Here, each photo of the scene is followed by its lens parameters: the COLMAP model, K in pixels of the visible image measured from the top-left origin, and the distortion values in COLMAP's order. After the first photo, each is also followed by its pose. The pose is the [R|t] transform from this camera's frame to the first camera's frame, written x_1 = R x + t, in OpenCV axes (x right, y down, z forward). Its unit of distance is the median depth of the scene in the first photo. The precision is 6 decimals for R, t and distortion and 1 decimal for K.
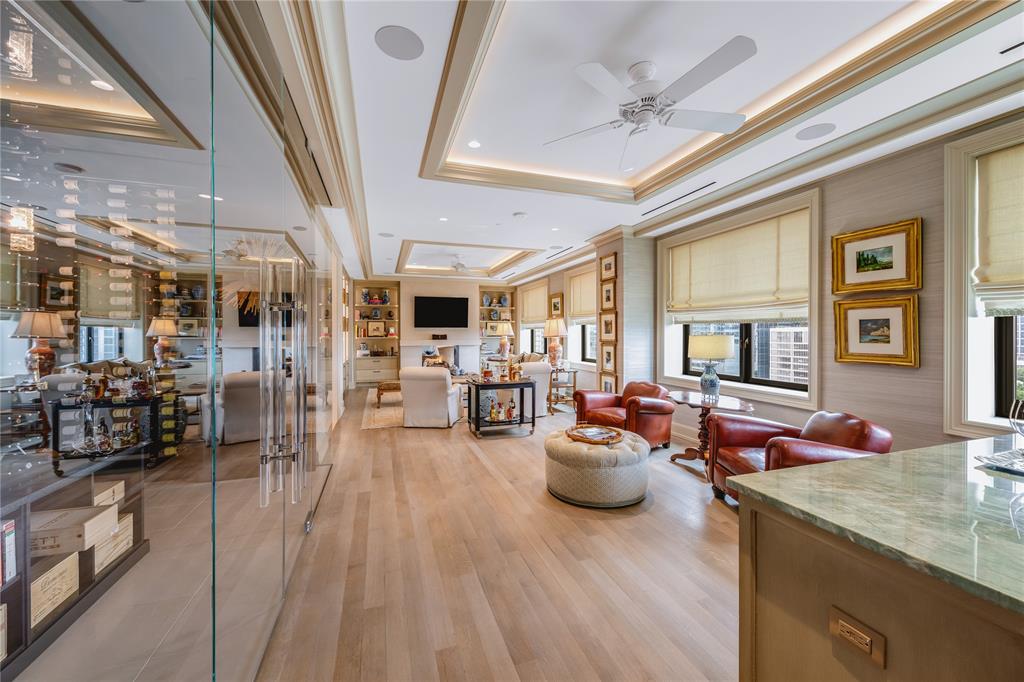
lens RADIAL K [[397.0, 0, 509.0], [0, 397.0, 336.6], [0, 0, 1]] dist [-0.000266, 0.000101]
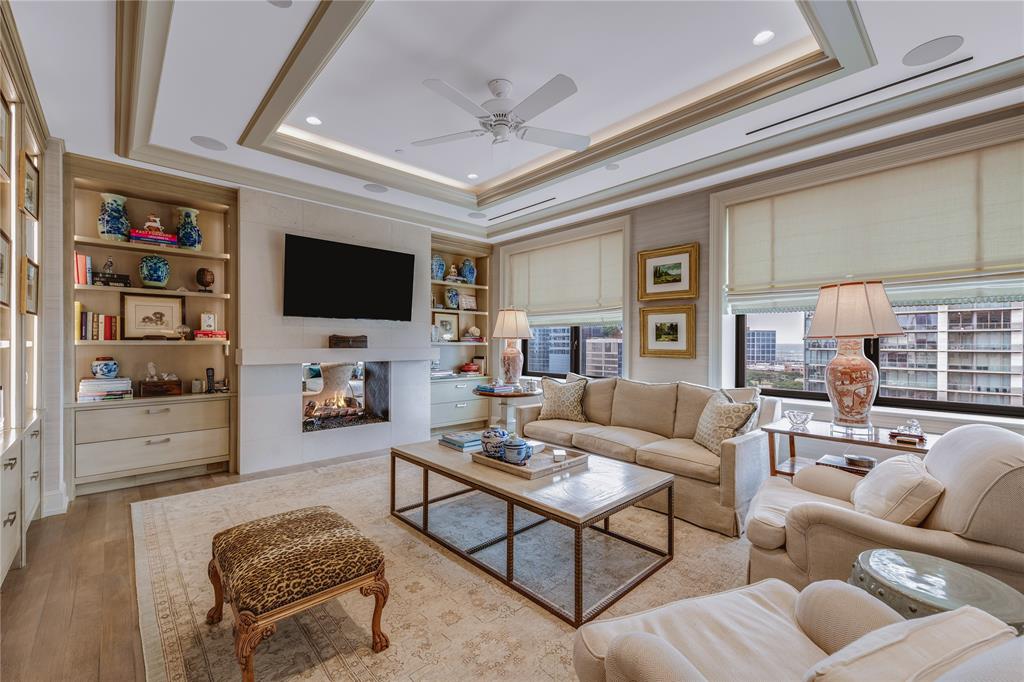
lens RADIAL K [[421.6, 0, 514.0], [0, 421.6, 344.2], [0, 0, 1]] dist [0.011592, -0.000150]
pose [[0.910255, 0.004267, 0.414026, -0.208970], [-0.002038, 0.999981, -0.005825, 0.006373], [-0.414043, 0.004459, 0.910246, 0.548707]]
